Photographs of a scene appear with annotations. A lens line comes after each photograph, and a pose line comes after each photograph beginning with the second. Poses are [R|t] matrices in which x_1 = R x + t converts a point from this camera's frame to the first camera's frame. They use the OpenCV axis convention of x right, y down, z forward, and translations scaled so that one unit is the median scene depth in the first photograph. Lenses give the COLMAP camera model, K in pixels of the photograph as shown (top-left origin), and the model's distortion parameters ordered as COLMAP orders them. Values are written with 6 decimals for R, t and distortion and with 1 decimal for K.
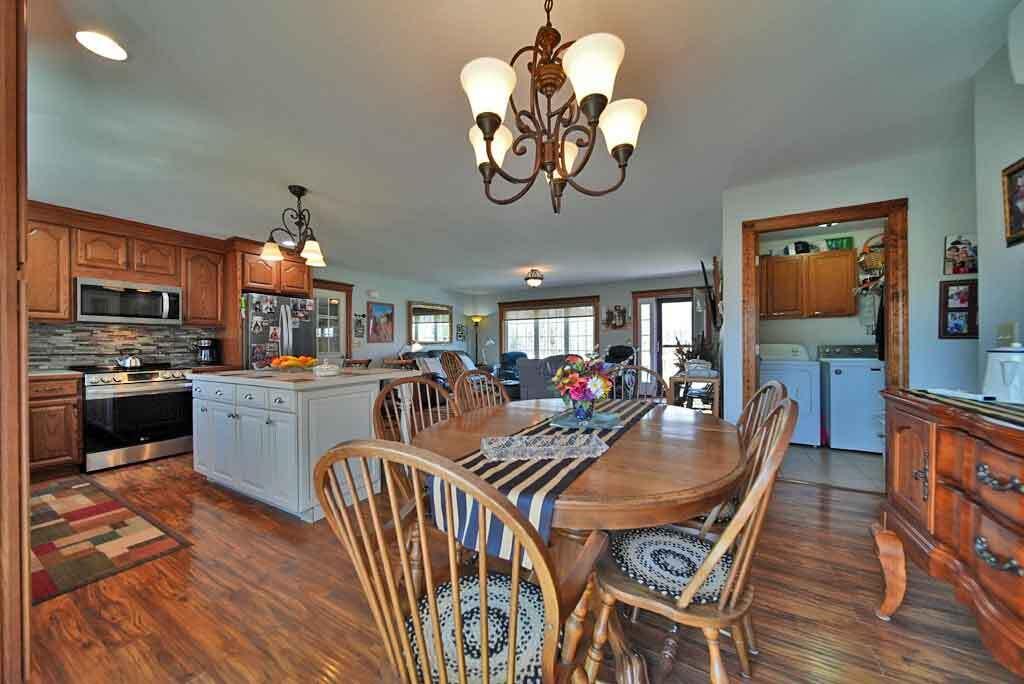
lens RADIAL K [[358.2, 0, 509.2], [0, 358.2, 341.8], [0, 0, 1]] dist [-0.001216, -0.001499]
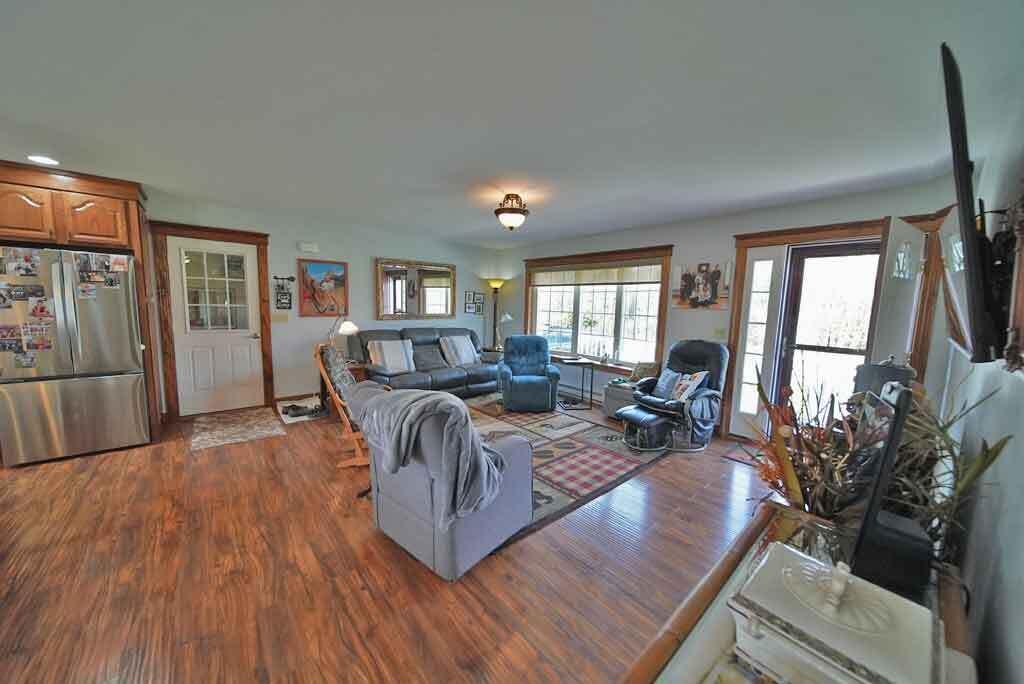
lens RADIAL K [[358.2, 0, 512.3], [0, 358.2, 343.0], [0, 0, 1]] dist [-0.001216, -0.001499]
pose [[0.942352, 0.069137, -0.327404, 0.220012], [-0.032184, 0.992613, 0.116975, -0.037845], [0.333073, -0.099695, 0.937616, 0.404004]]
